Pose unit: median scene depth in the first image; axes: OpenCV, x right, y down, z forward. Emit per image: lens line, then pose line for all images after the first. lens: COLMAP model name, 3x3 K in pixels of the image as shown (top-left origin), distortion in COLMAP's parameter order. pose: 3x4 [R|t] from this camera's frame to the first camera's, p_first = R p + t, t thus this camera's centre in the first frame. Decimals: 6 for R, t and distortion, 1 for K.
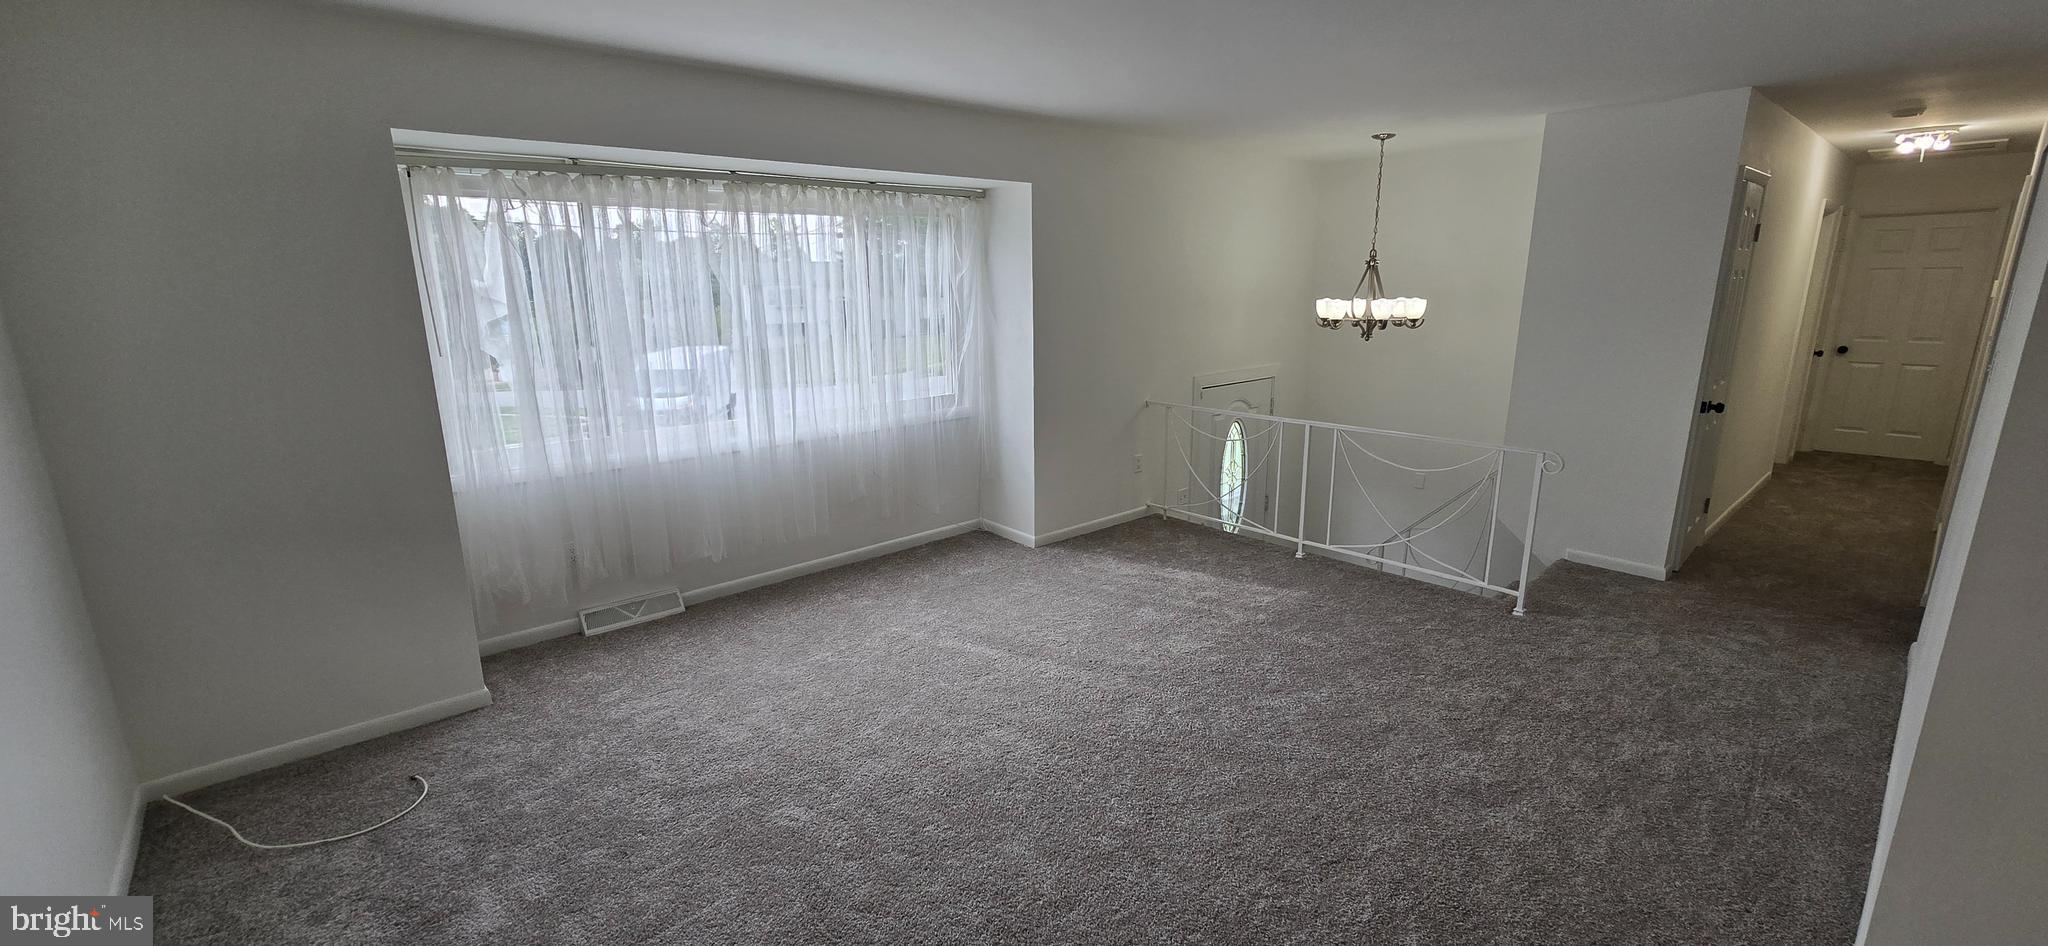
lens RADIAL K [[847.2, 0, 1024.0], [0, 847.2, 473.0], [0, 0, 1]] dist [0.001472, 0.000014]
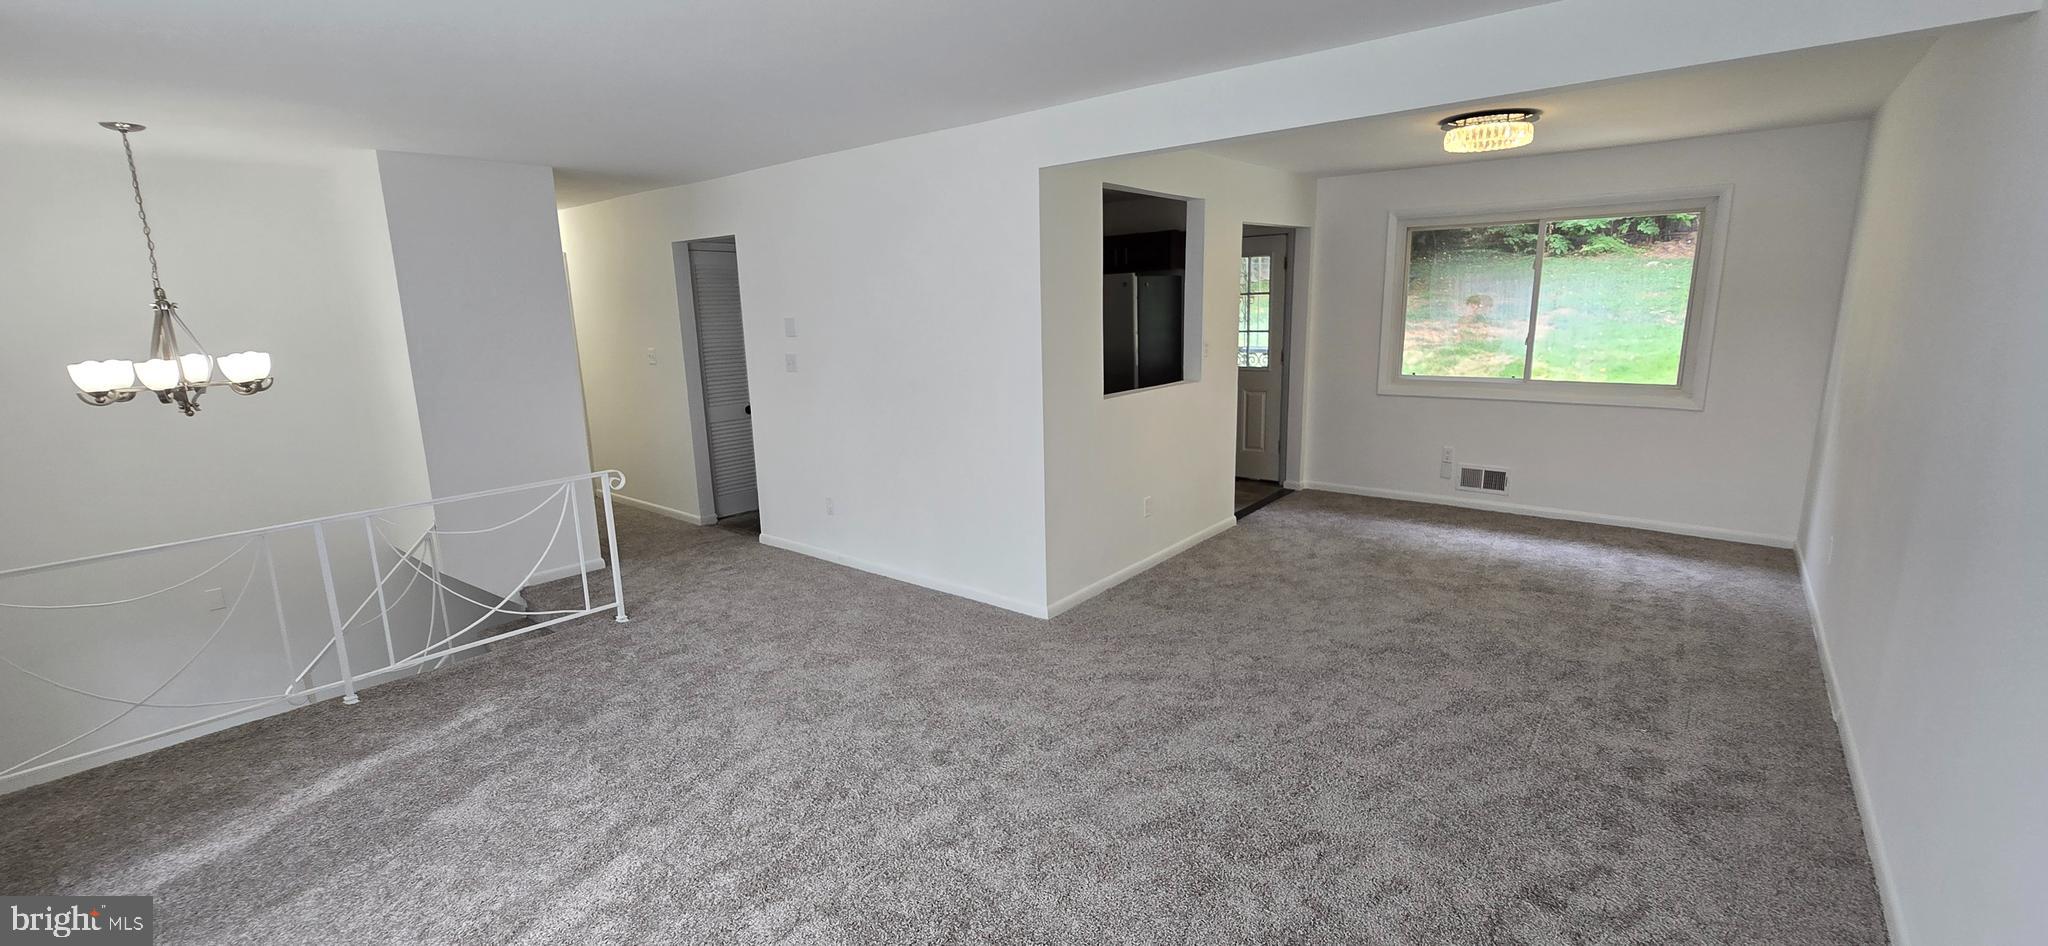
lens RADIAL K [[847.2, 0, 1024.0], [0, 847.2, 473.0], [0, 0, 1]] dist [0.001472, 0.000014]
pose [[-0.144308, -0.185485, 0.971993, -0.443267], [0.249262, 0.943786, 0.217109, -0.104102], [-0.957624, 0.273612, -0.089961, 0.470084]]
